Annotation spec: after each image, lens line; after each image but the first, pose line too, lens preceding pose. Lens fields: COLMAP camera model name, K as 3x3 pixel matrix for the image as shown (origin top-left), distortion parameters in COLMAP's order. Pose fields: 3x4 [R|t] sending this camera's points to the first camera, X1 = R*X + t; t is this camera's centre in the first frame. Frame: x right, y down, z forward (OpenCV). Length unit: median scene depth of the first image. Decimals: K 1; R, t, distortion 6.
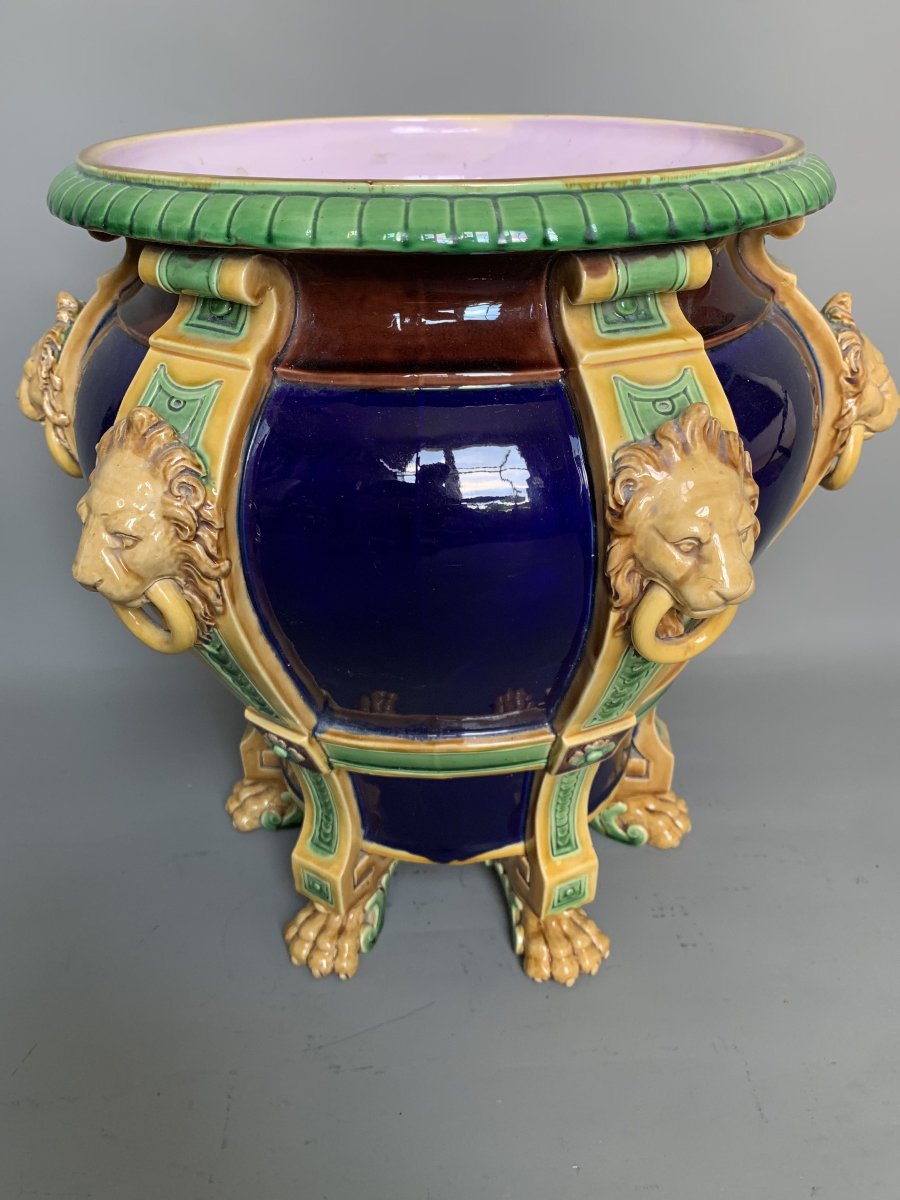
lens RADIAL K [[931.6, 0, 450.0], [0, 931.6, 600.0], [0, 0, 1]] dist [0.071825, -0.176175]
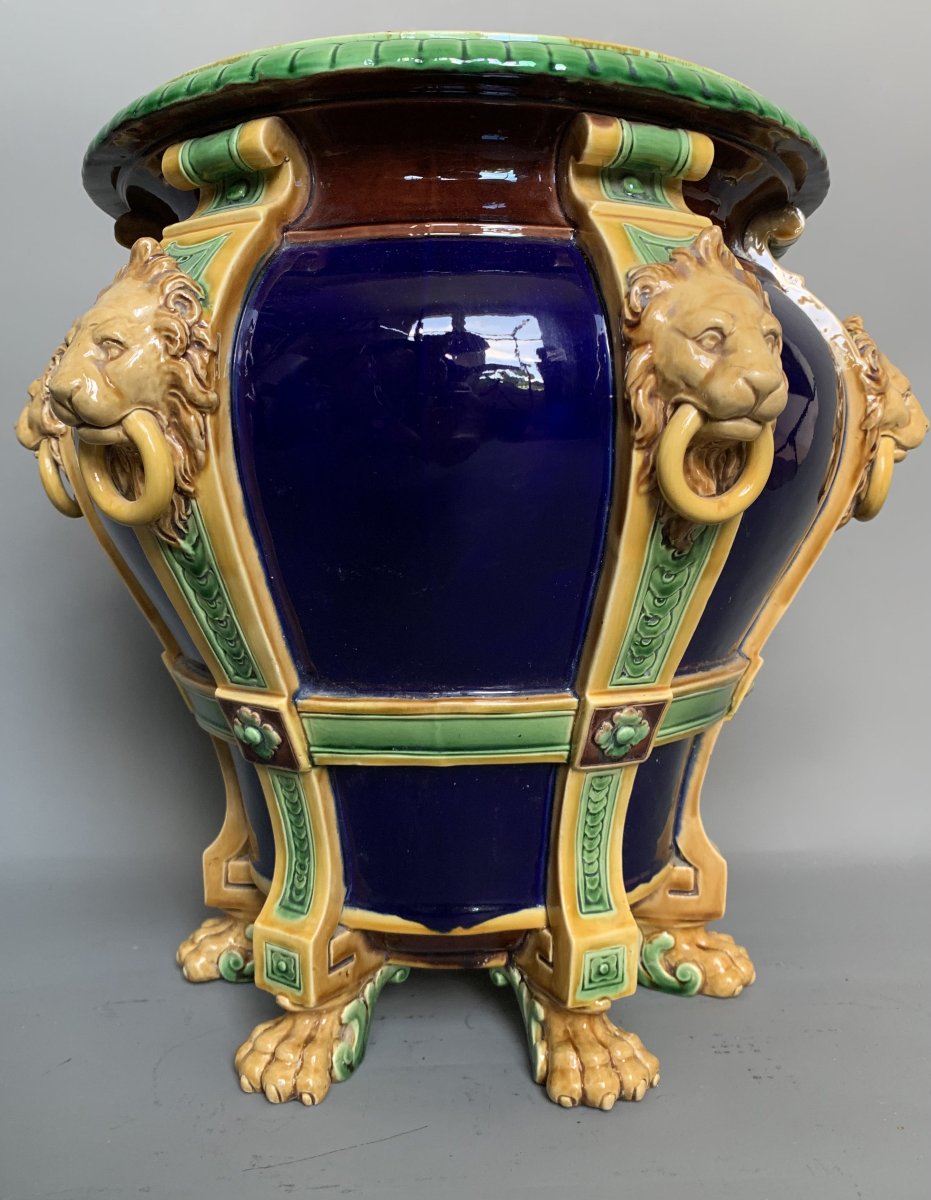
lens RADIAL K [[1017.6, 0, 465.5], [0, 1017.6, 600.0], [0, 0, 1]] dist [0.002309, -0.015234]
pose [[0.999866, 0.015694, -0.004706, 0.012458], [-0.016308, 0.925651, -0.378026, 0.388707], [-0.001576, 0.378052, 0.925783, 0.106492]]
